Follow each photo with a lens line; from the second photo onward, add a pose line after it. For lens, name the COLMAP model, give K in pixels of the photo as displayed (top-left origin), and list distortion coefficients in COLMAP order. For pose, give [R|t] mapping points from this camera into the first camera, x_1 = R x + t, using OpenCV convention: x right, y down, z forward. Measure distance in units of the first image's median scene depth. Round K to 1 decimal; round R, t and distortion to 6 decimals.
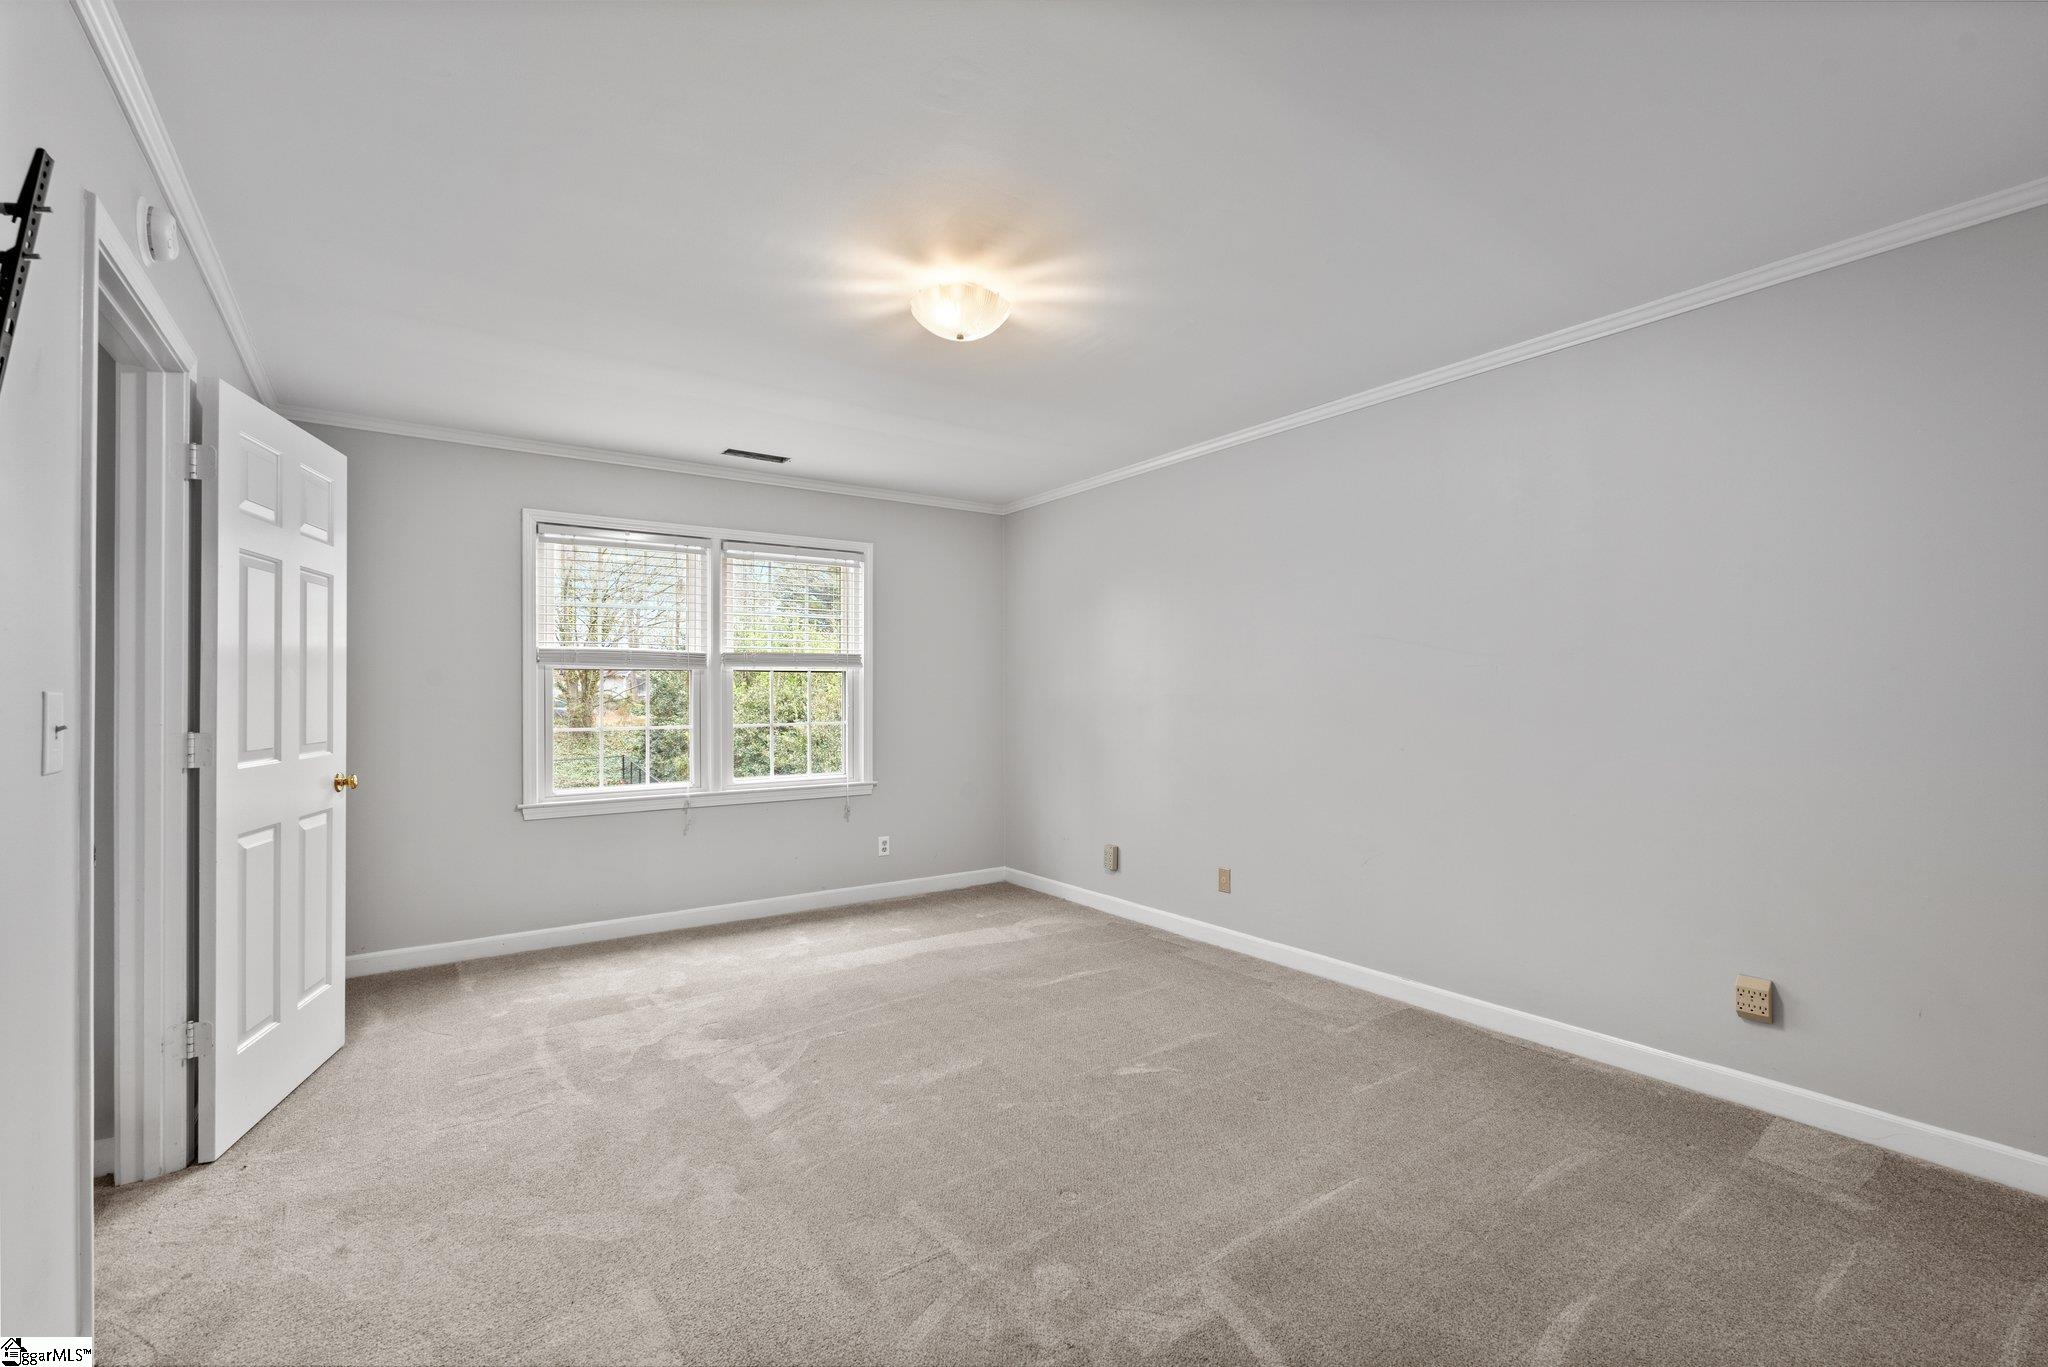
lens RADIAL K [[888.5, 0, 1019.7], [0, 888.5, 697.8], [0, 0, 1]] dist [0.018055, -0.000265]
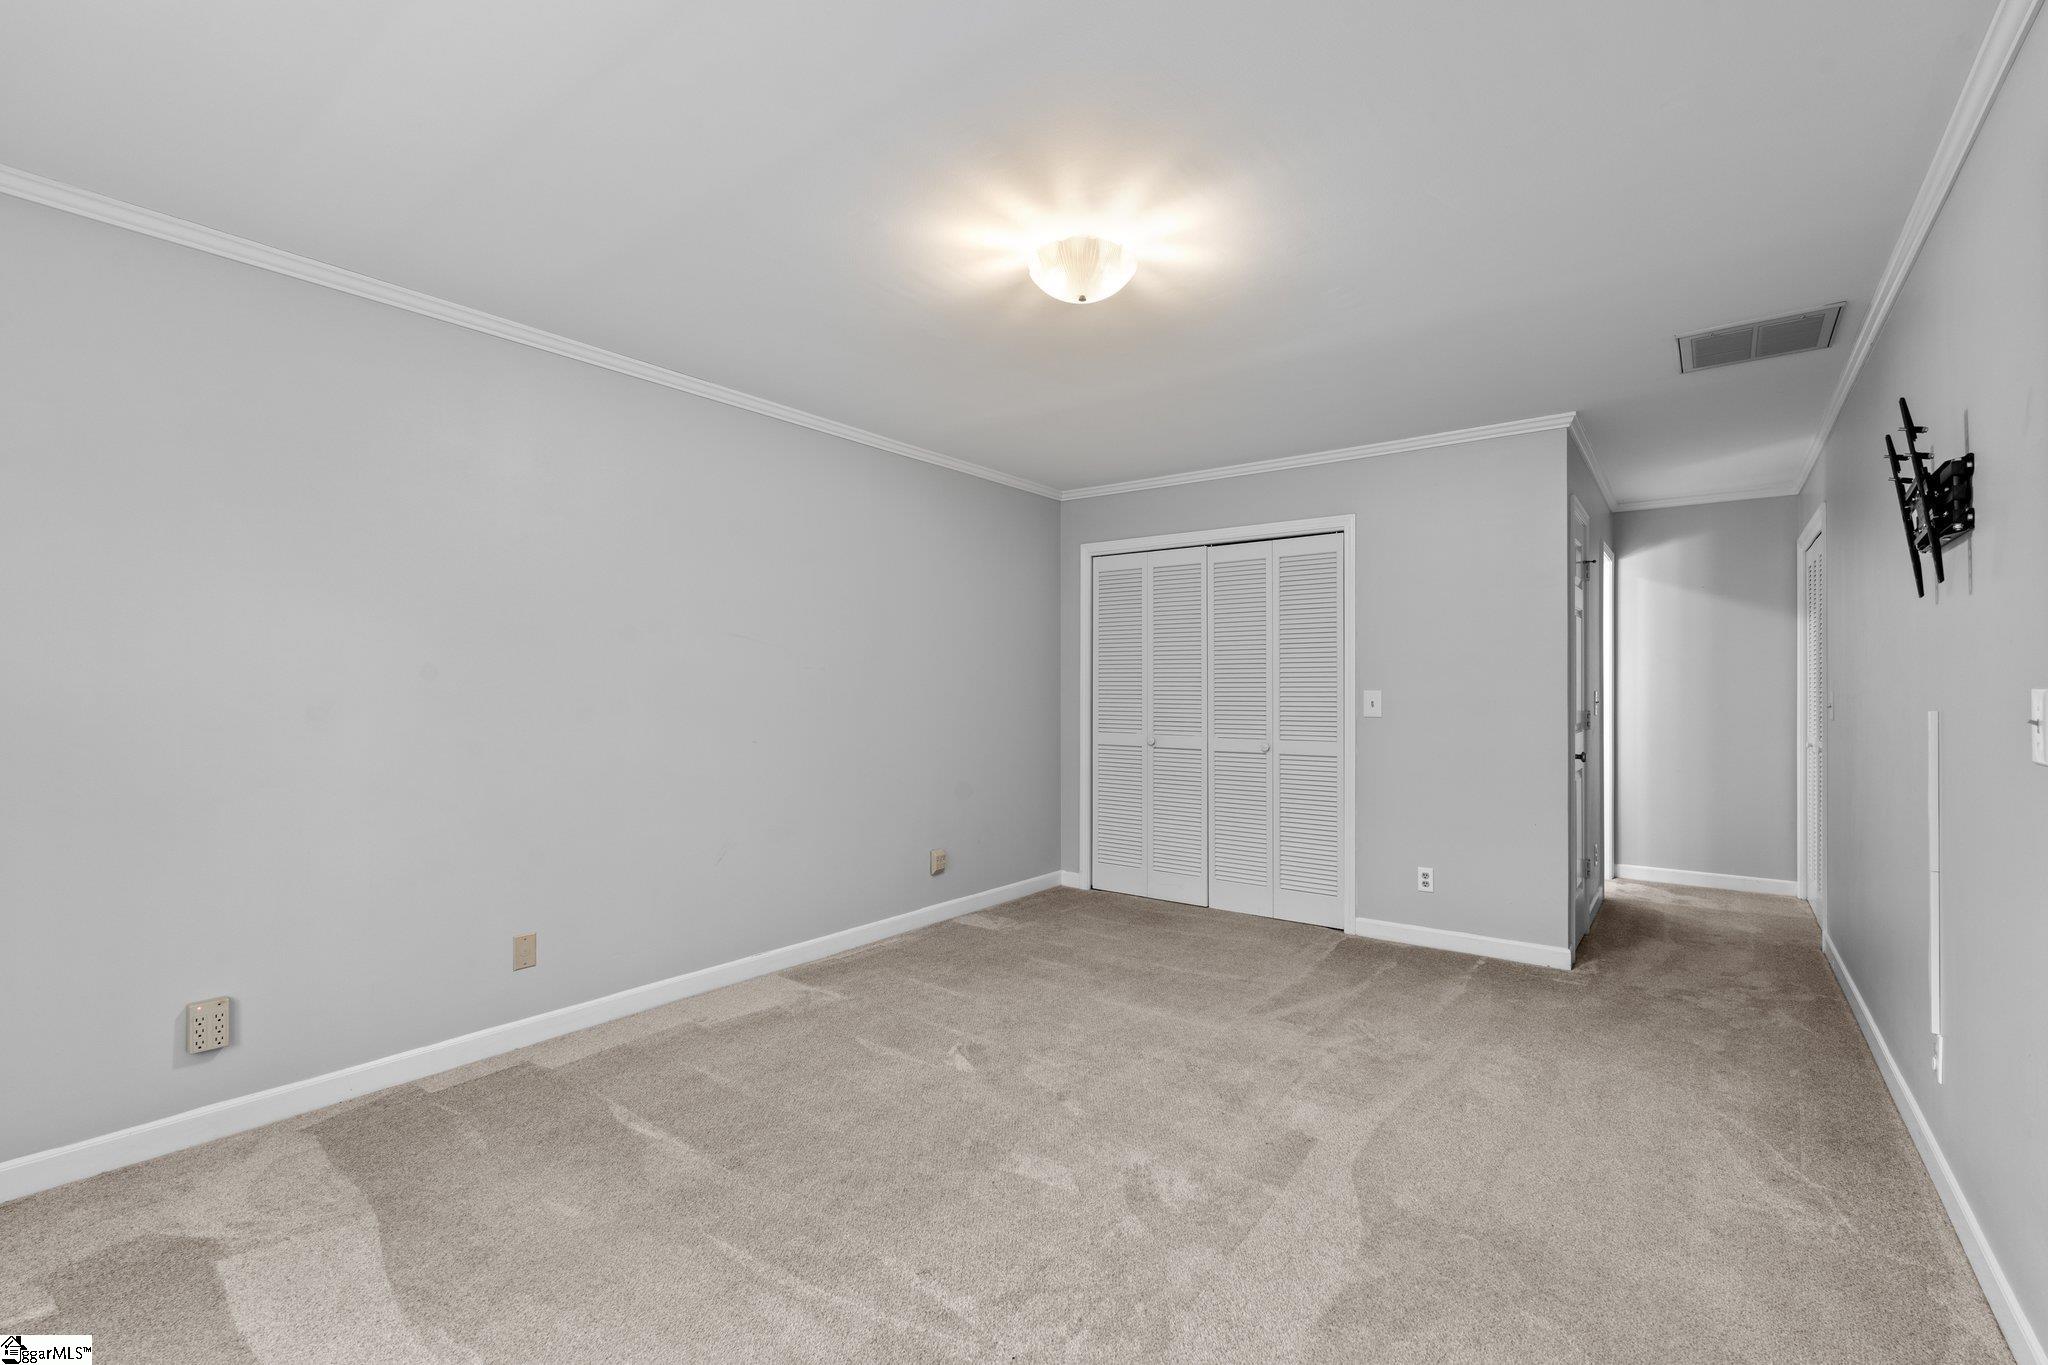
lens RADIAL K [[888.5, 0, 1025.3], [0, 888.5, 690.4], [0, 0, 1]] dist [0.018055, -0.000265]
pose [[-0.303116, 0.008127, 0.952919, -0.961195], [-0.000933, 0.999961, -0.008825, 0.003528], [-0.952953, -0.003564, -0.303097, 1.391324]]
